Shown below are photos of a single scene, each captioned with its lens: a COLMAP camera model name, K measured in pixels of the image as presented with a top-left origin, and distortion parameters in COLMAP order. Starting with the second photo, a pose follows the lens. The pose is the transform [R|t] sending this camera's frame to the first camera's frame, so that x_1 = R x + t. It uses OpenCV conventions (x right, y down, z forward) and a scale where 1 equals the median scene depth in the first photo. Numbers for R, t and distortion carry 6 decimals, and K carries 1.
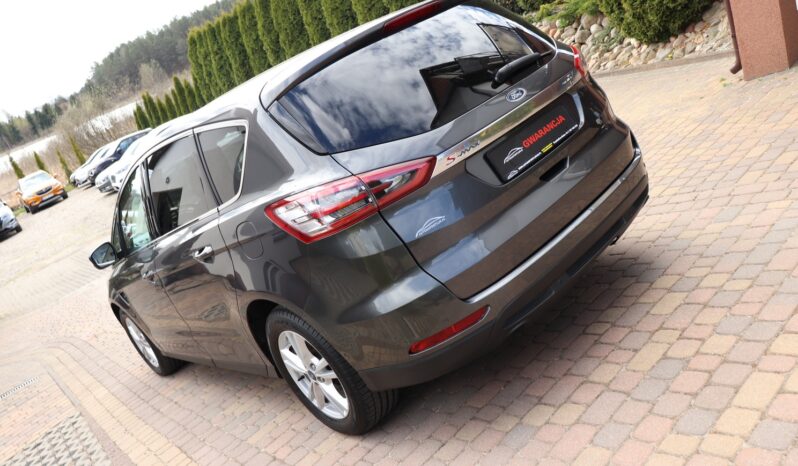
lens RADIAL K [[655.5, 0, 391.7], [0, 655.5, 228.8], [0, 0, 1]] dist [-0.173077, 0.146242]
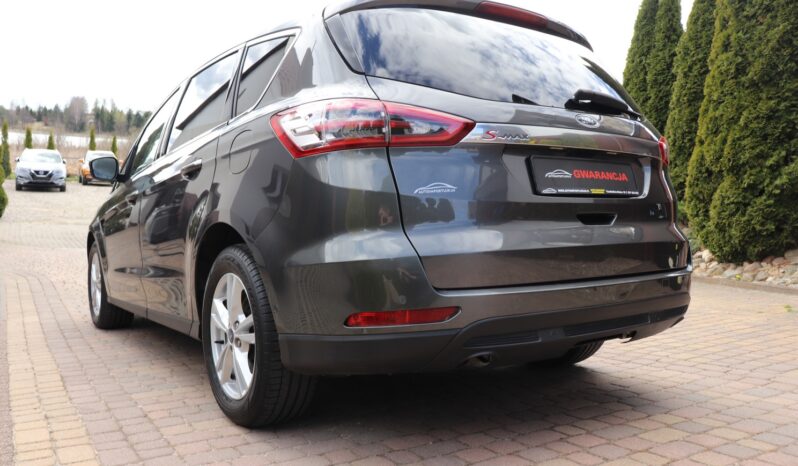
lens RADIAL K [[655.5, 0, 392.2], [0, 655.5, 232.6], [0, 0, 1]] dist [-0.173077, 0.146242]
pose [[0.900929, 0.423757, -0.093574, 0.077670], [-0.433945, 0.881785, -0.184787, 0.155208], [0.004208, 0.207086, 0.978314, 0.141068]]
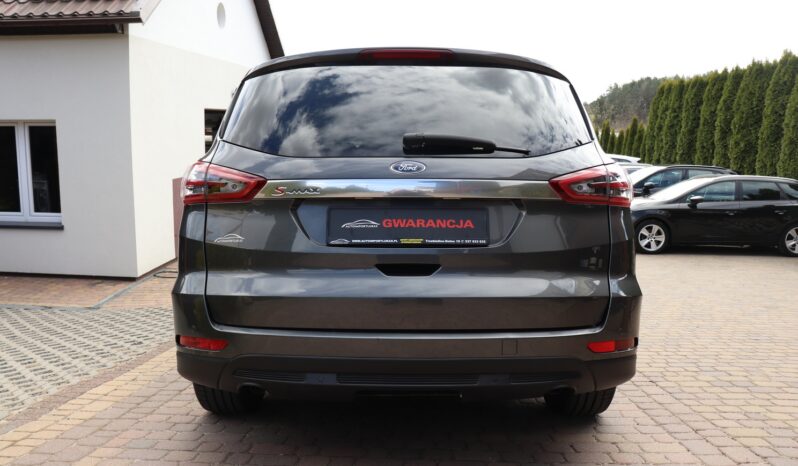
lens RADIAL K [[655.5, 0, 393.4], [0, 655.5, 235.1], [0, 0, 1]] dist [-0.173077, 0.146242]
pose [[0.676607, 0.458504, -0.576174, 0.552216], [-0.483619, 0.866759, 0.121826, -0.174662], [0.555262, 0.196220, 0.808197, 0.244689]]
